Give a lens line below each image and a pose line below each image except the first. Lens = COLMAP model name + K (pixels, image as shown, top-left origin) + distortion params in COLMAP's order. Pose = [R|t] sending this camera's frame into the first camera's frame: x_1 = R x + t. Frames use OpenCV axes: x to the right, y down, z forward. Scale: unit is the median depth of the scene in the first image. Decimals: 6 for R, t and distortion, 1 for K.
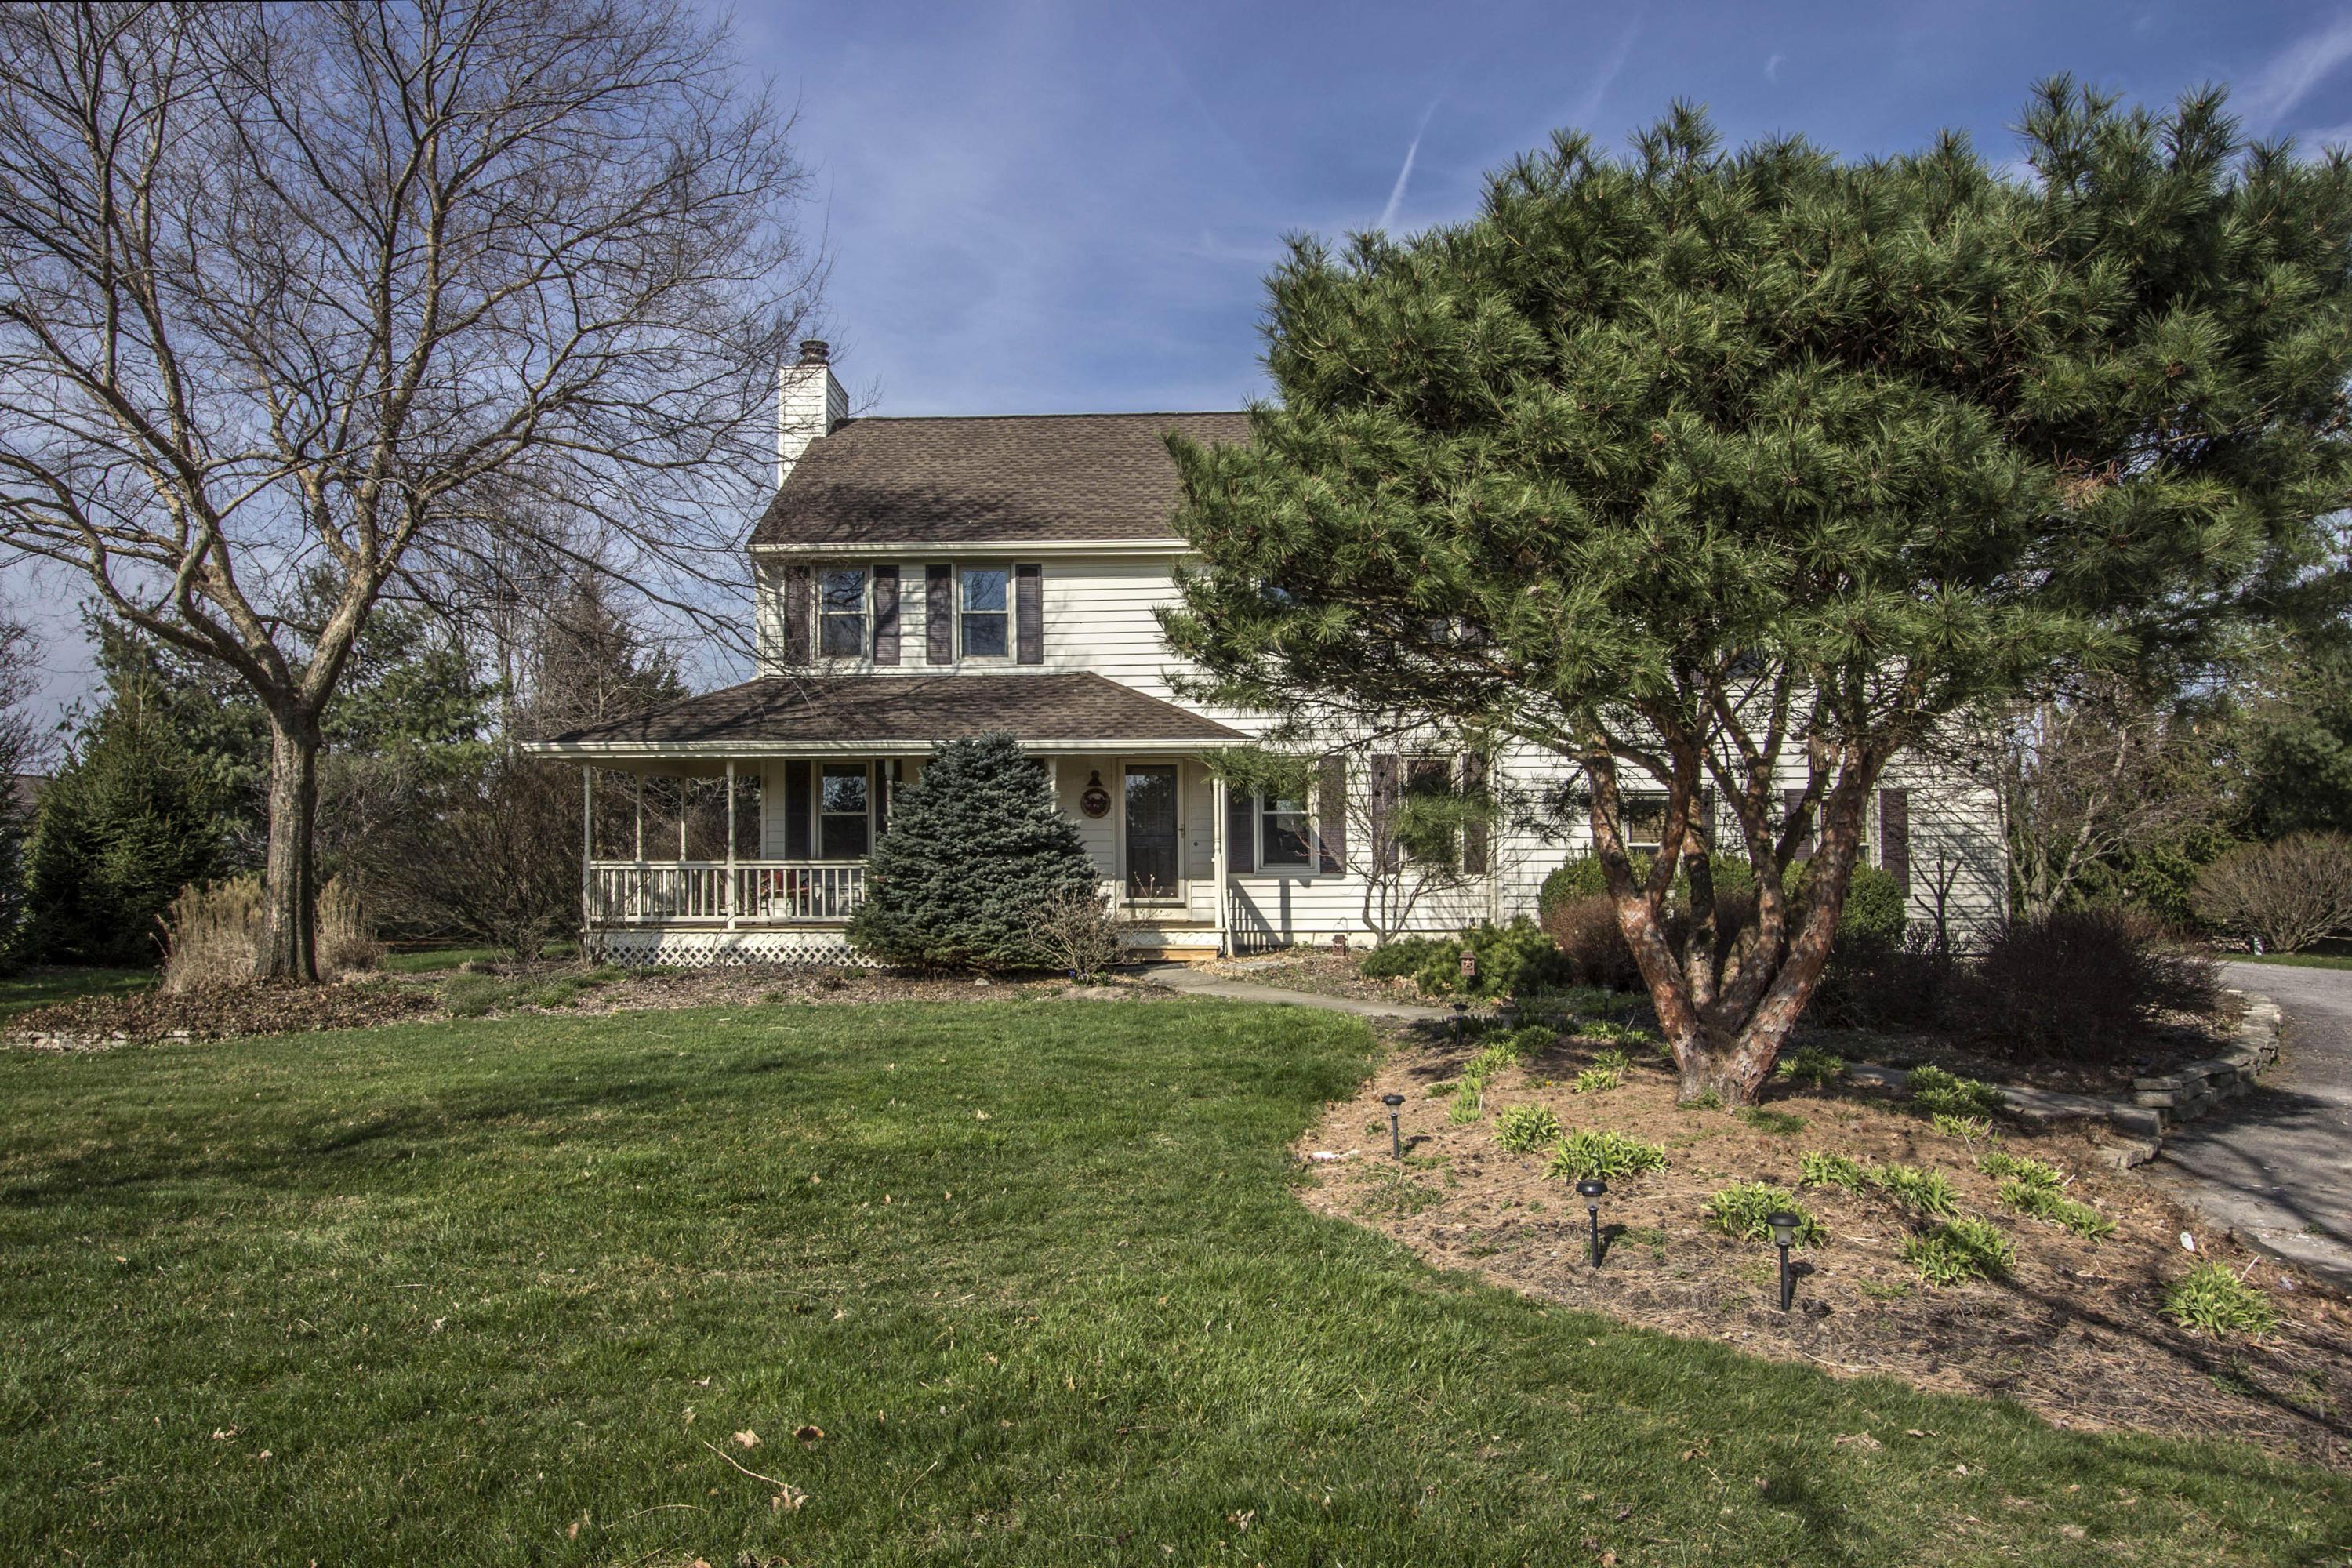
lens RADIAL K [[1590.8, 0, 1176.0], [0, 1590.8, 784.0], [0, 0, 1]] dist [-0.007235, -0.001774]
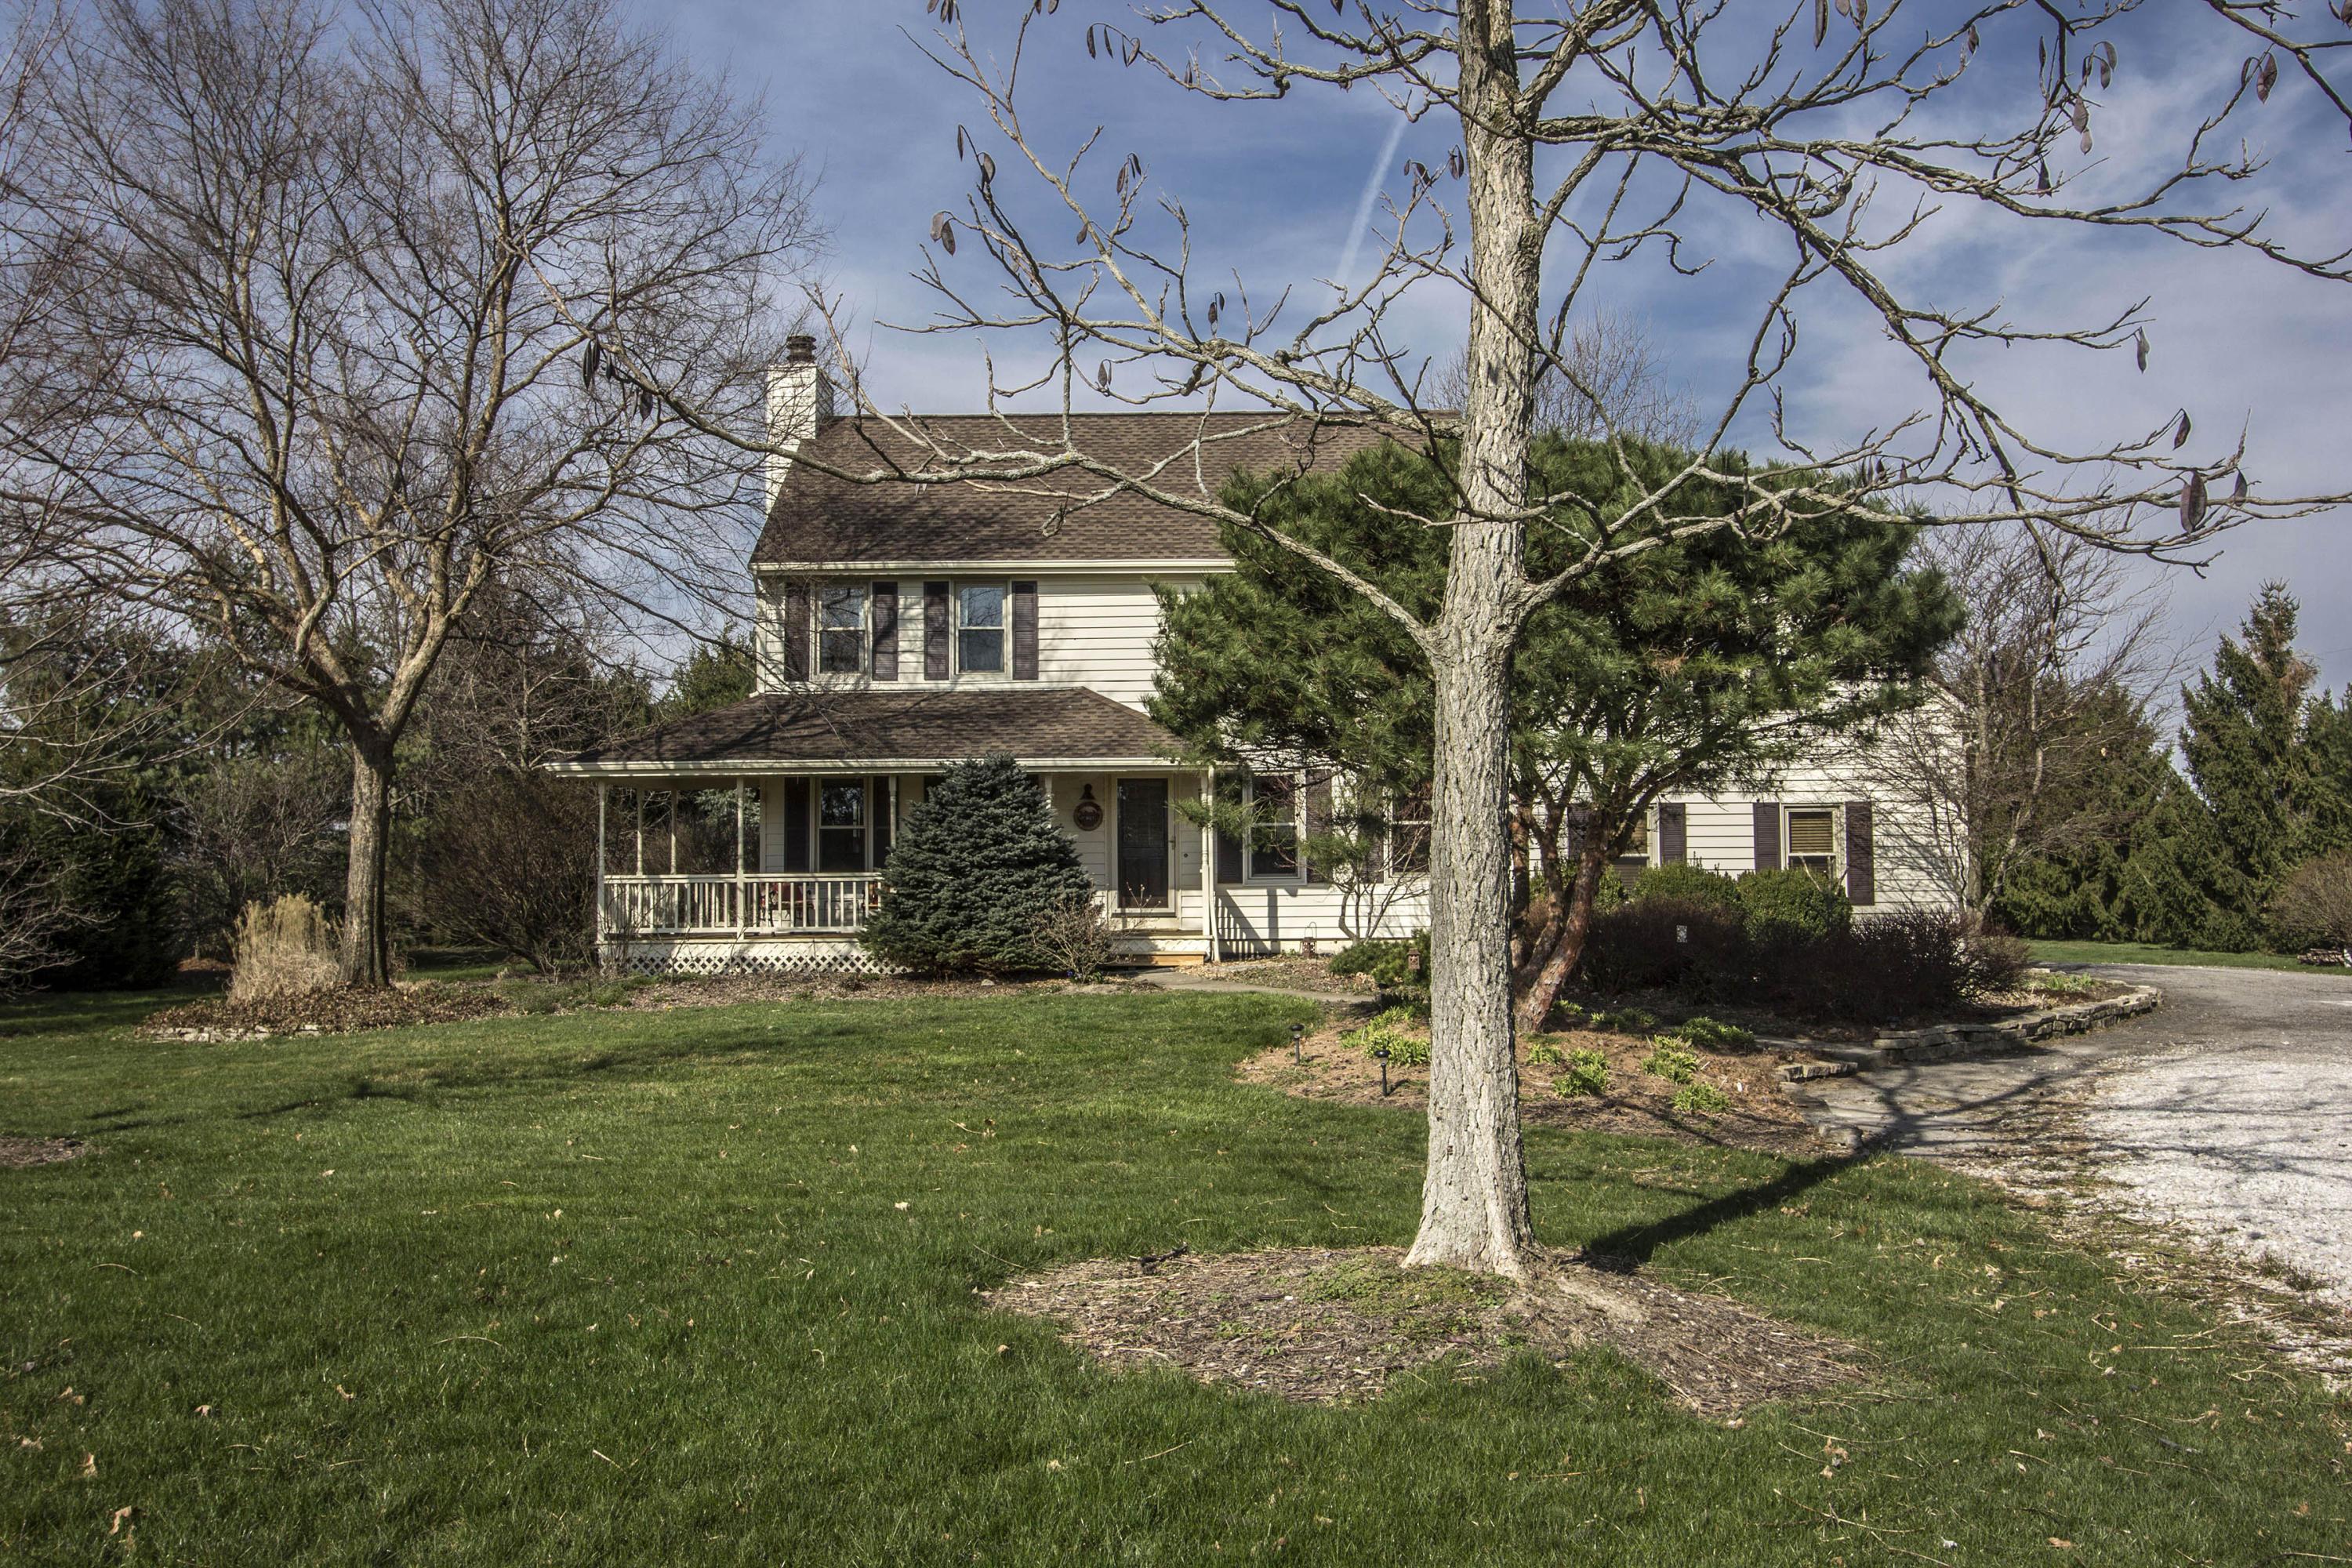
lens RADIAL K [[2222.1, 0, 1174.4], [0, 2222.1, 633.7], [0, 0, 1]] dist [0.075276, 0.004211]
pose [[0.999938, -0.005020, -0.009958, 0.020482], [0.004446, 0.998373, -0.056852, -0.024873], [0.010228, 0.056804, 0.998333, -0.470600]]
